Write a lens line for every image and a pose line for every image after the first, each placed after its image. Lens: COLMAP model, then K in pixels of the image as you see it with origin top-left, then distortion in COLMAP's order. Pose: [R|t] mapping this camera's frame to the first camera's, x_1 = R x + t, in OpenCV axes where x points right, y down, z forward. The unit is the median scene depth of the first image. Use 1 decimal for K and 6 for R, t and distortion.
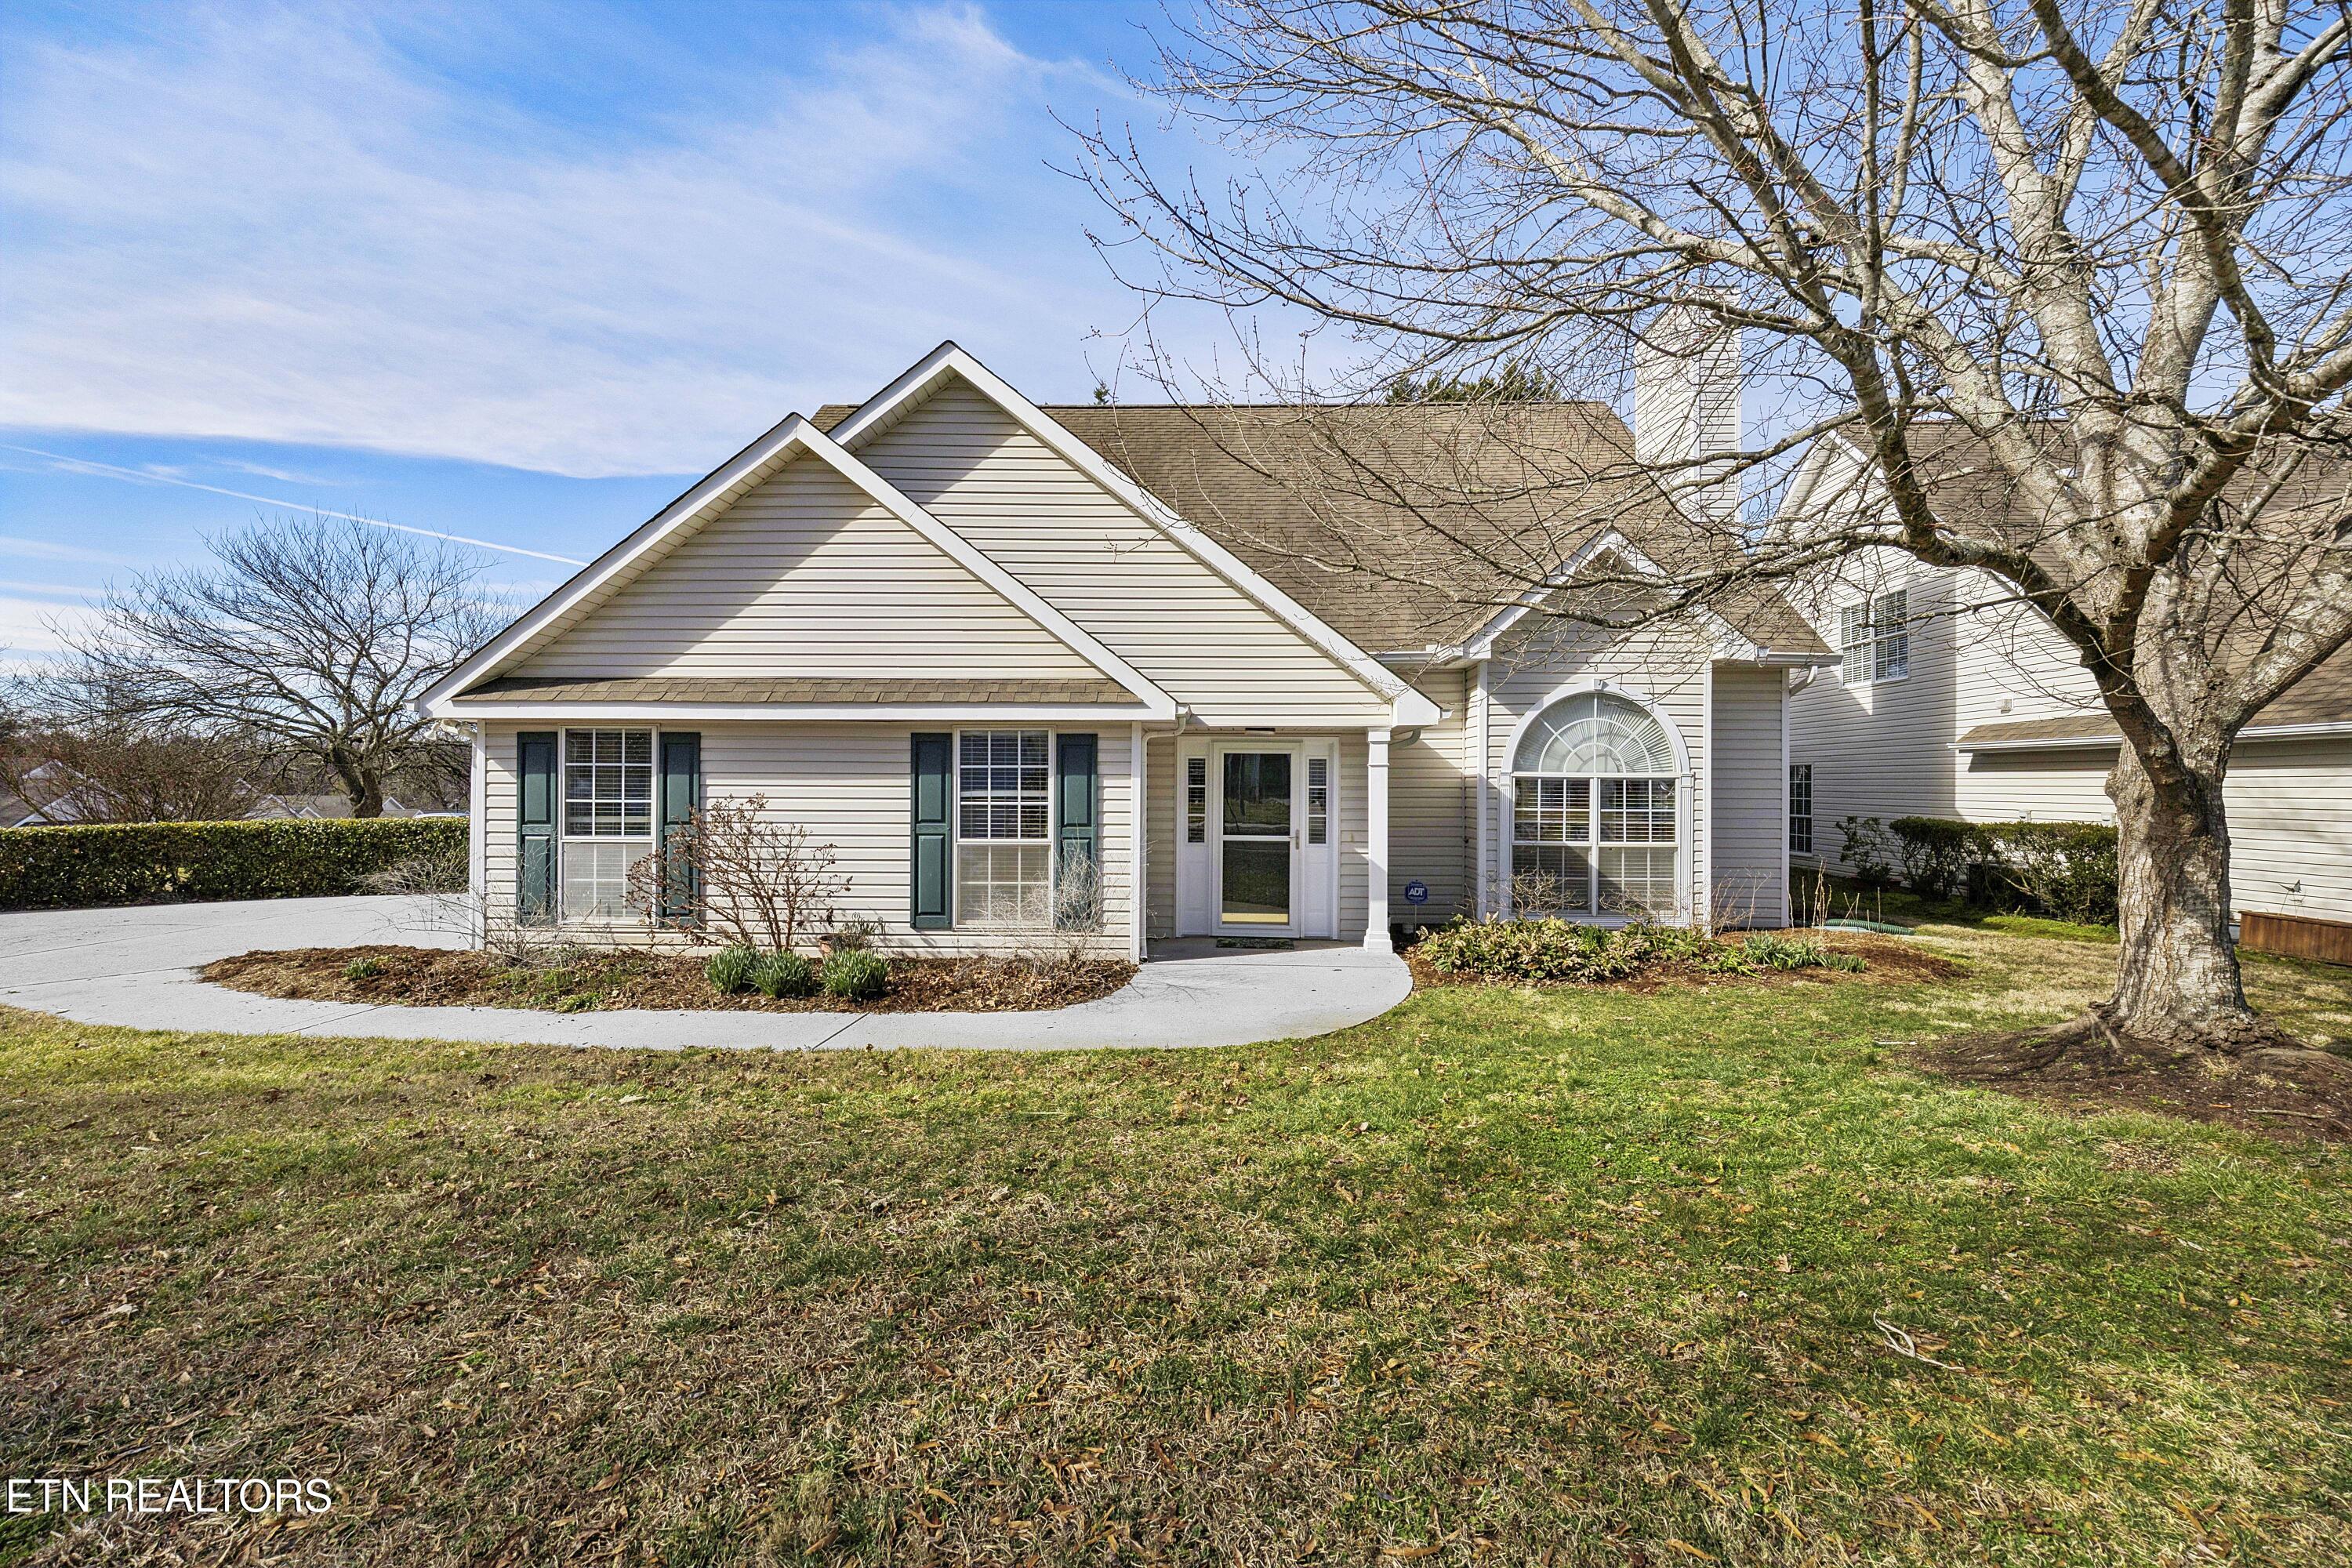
lens RADIAL K [[889.7, 0, 1179.5], [0, 889.7, 776.2], [0, 0, 1]] dist [0.002396, 0.000075]
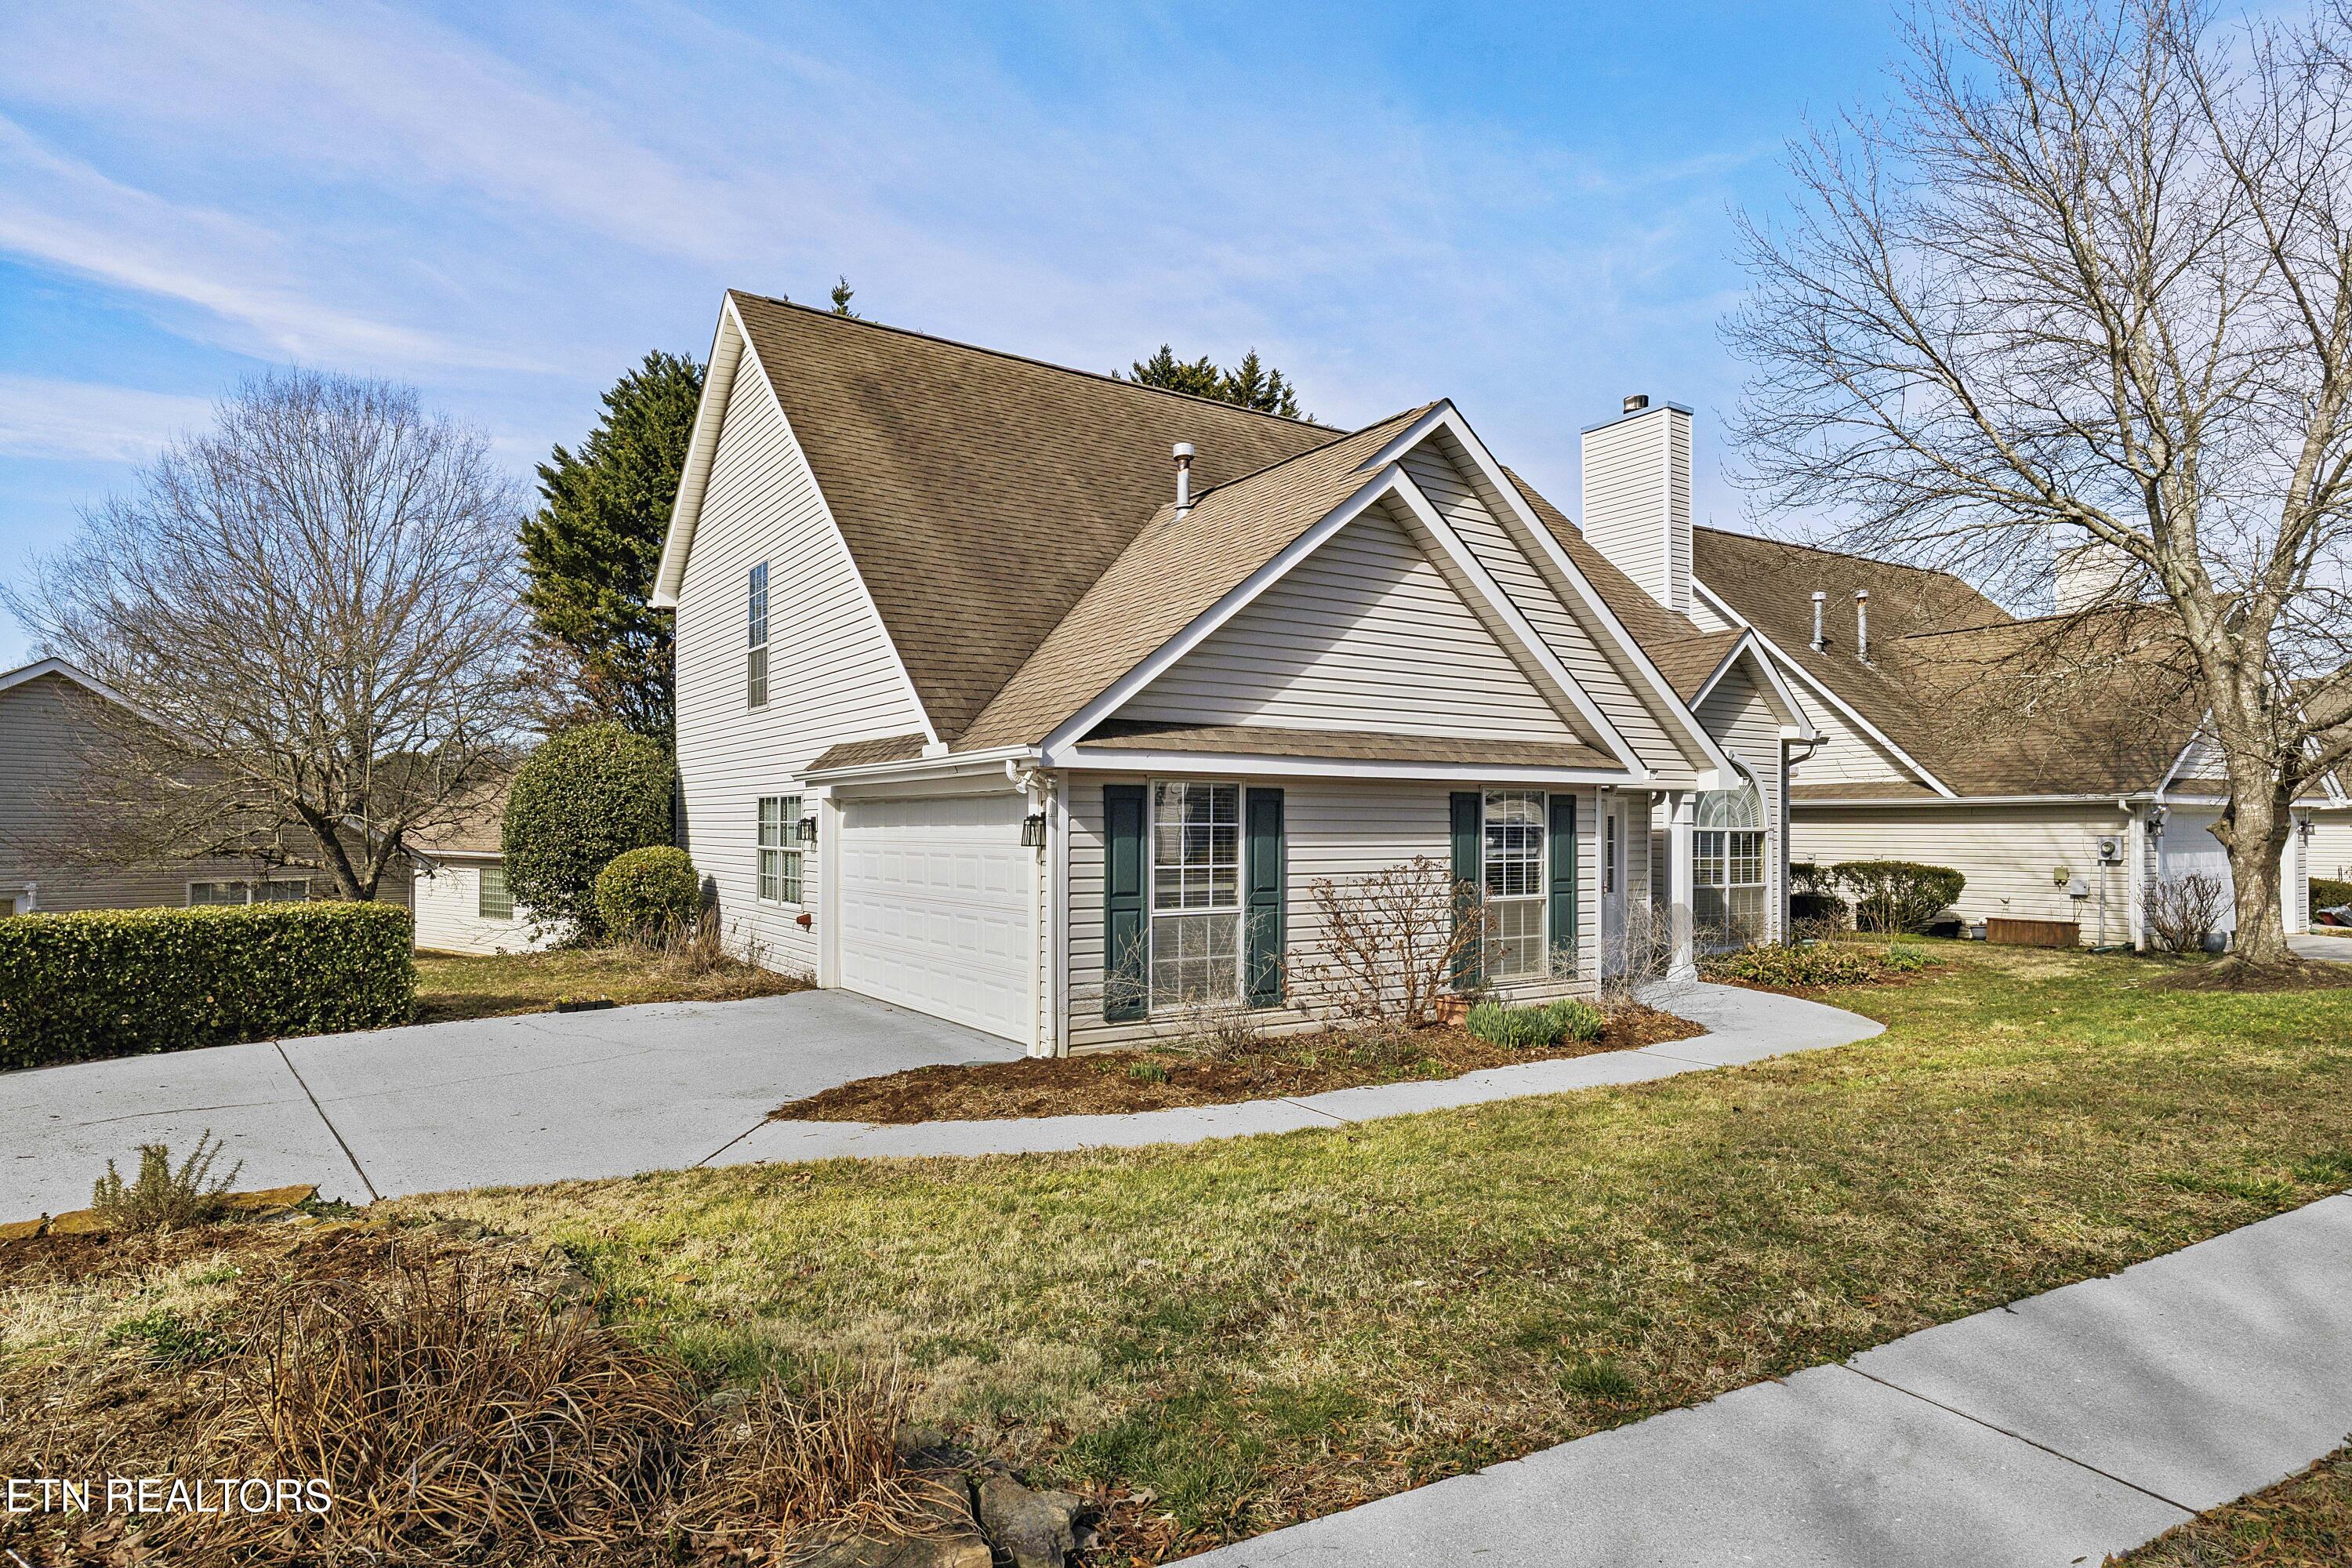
lens RADIAL K [[1330.7, 0, 1134.8], [0, 1330.7, 844.0], [0, 0, 1]] dist [0.013202, -0.000497]
pose [[0.809877, -0.011794, 0.586480, -1.438497], [0.006387, 0.999916, 0.011288, -0.009074], [-0.586564, -0.005396, 0.809885, -0.008038]]
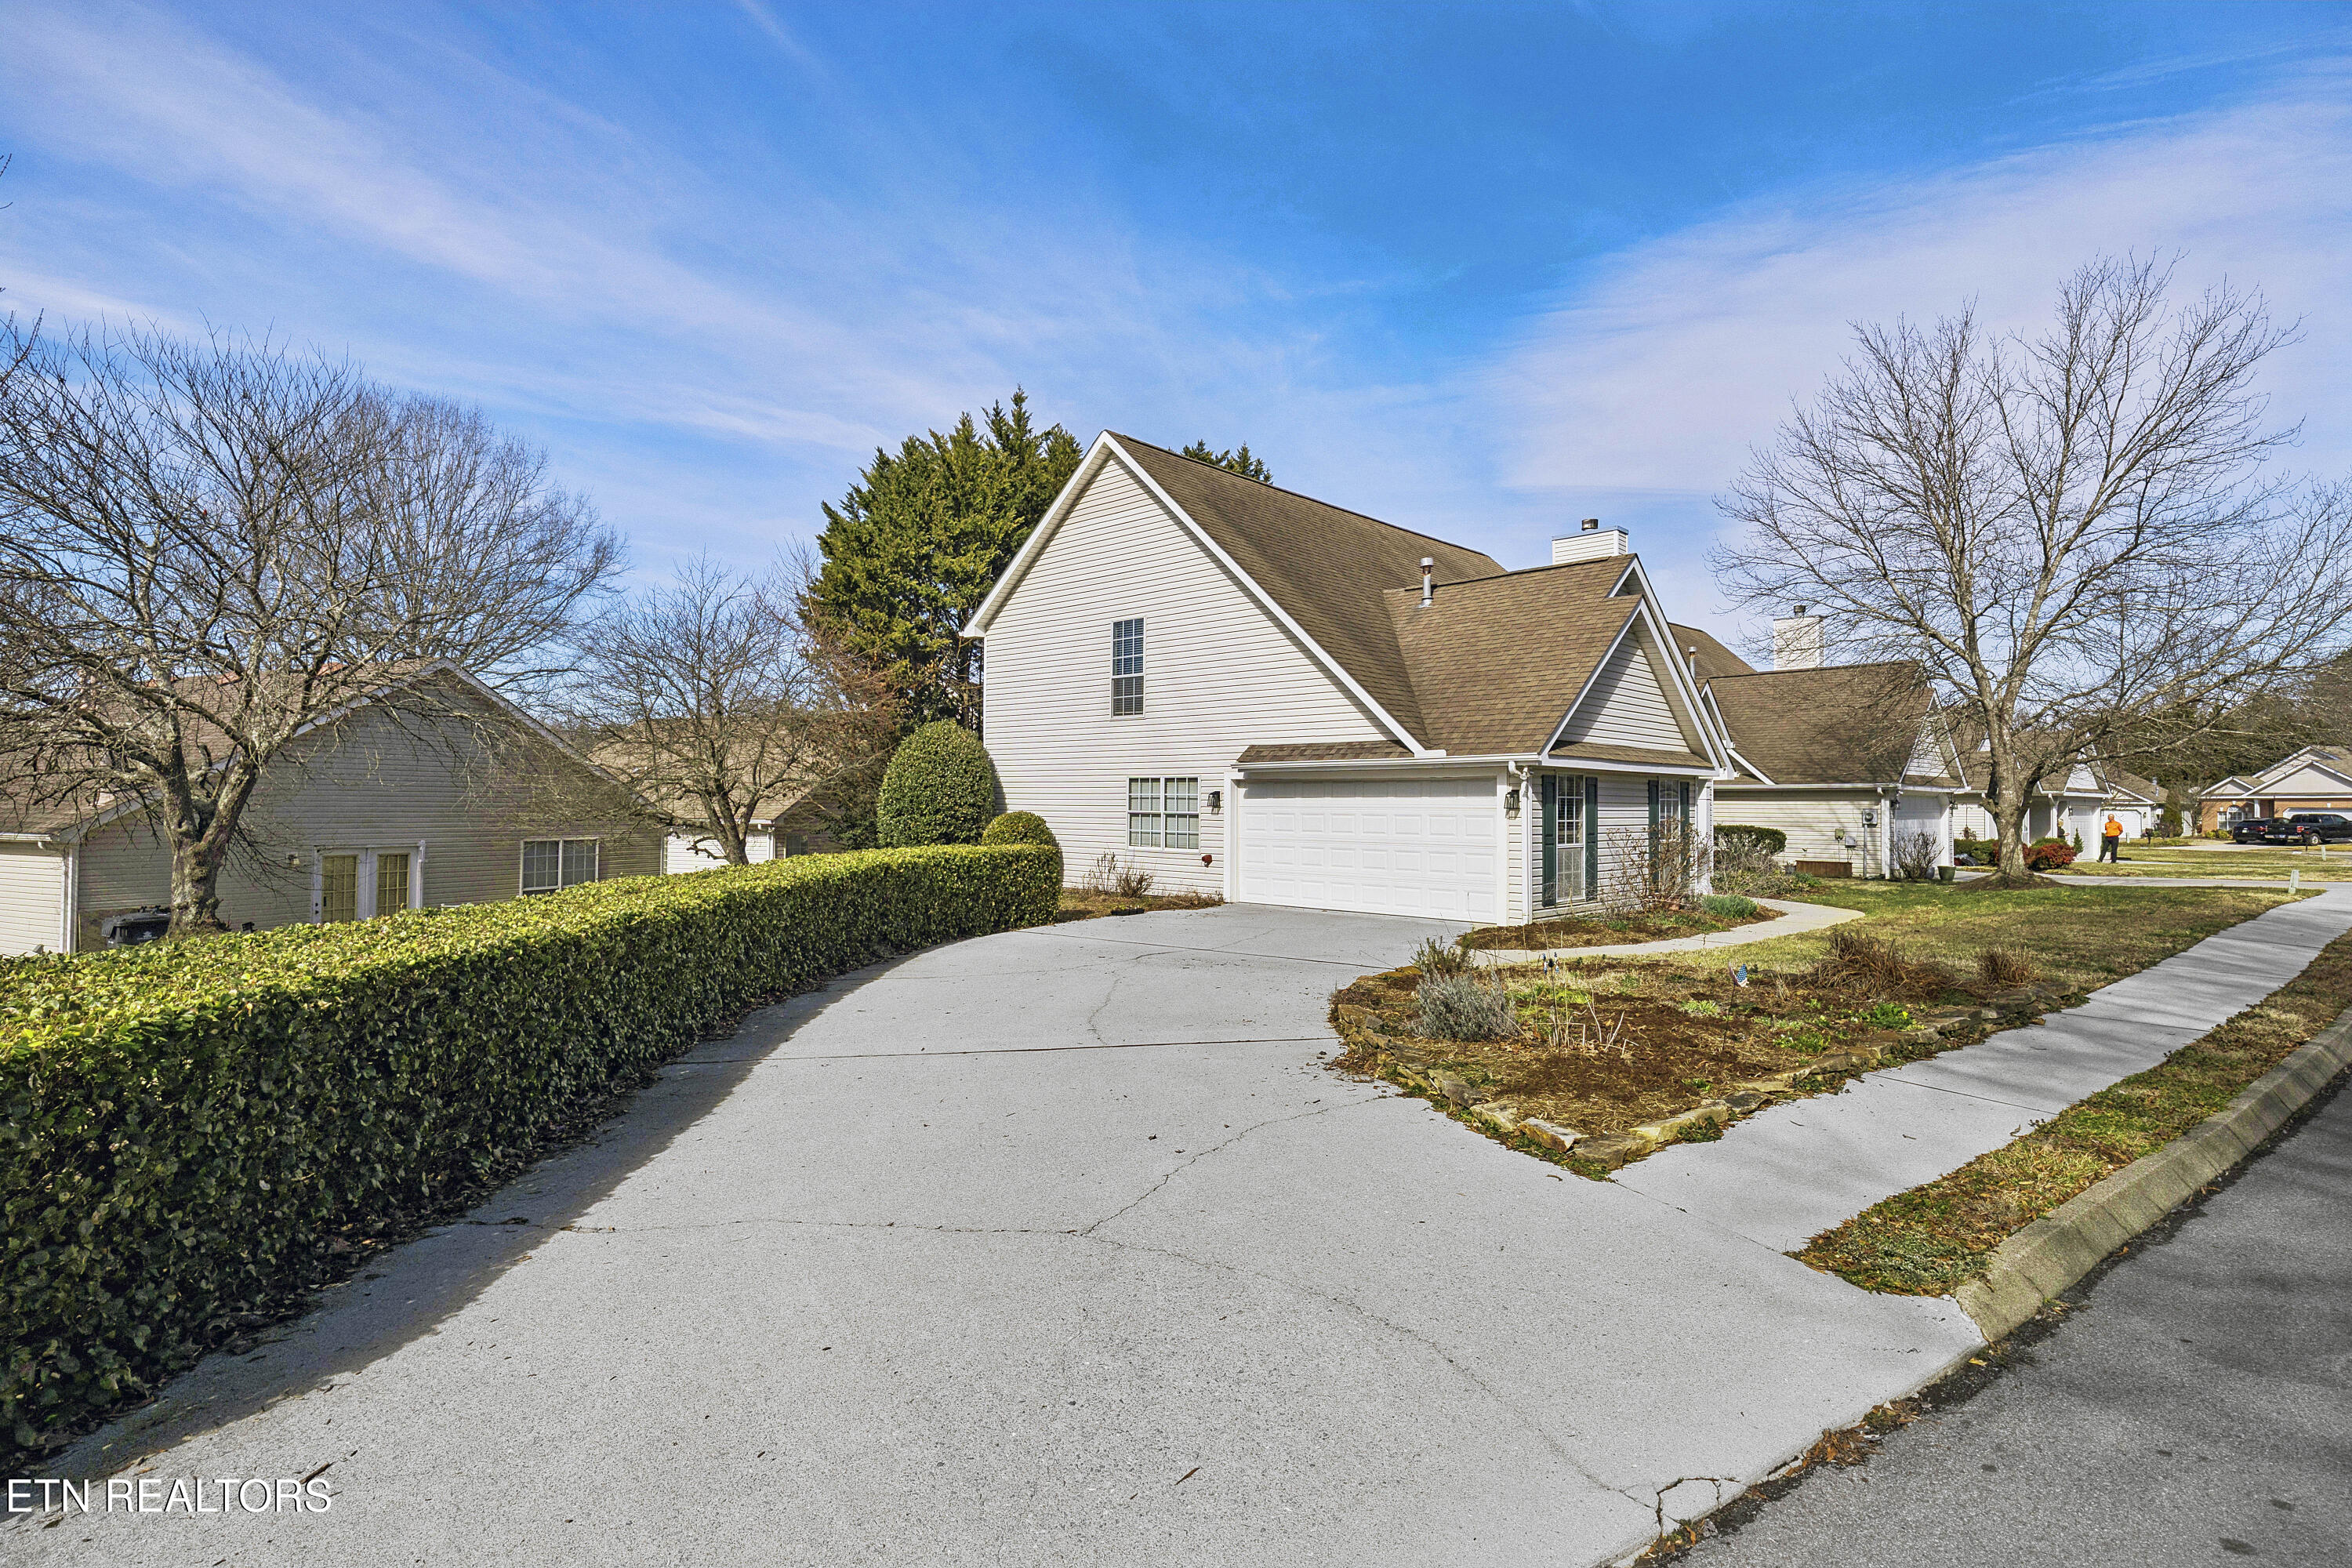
lens RADIAL K [[1156.4, 0, 1181.0], [0, 1156.4, 793.1], [0, 0, 1]] dist [-0.004380, -0.000205]
pose [[0.666720, 0.005784, 0.745286, -2.571443], [0.000381, 0.999967, -0.008101, -0.005398], [-0.745308, 0.005685, 0.666696, 0.167790]]
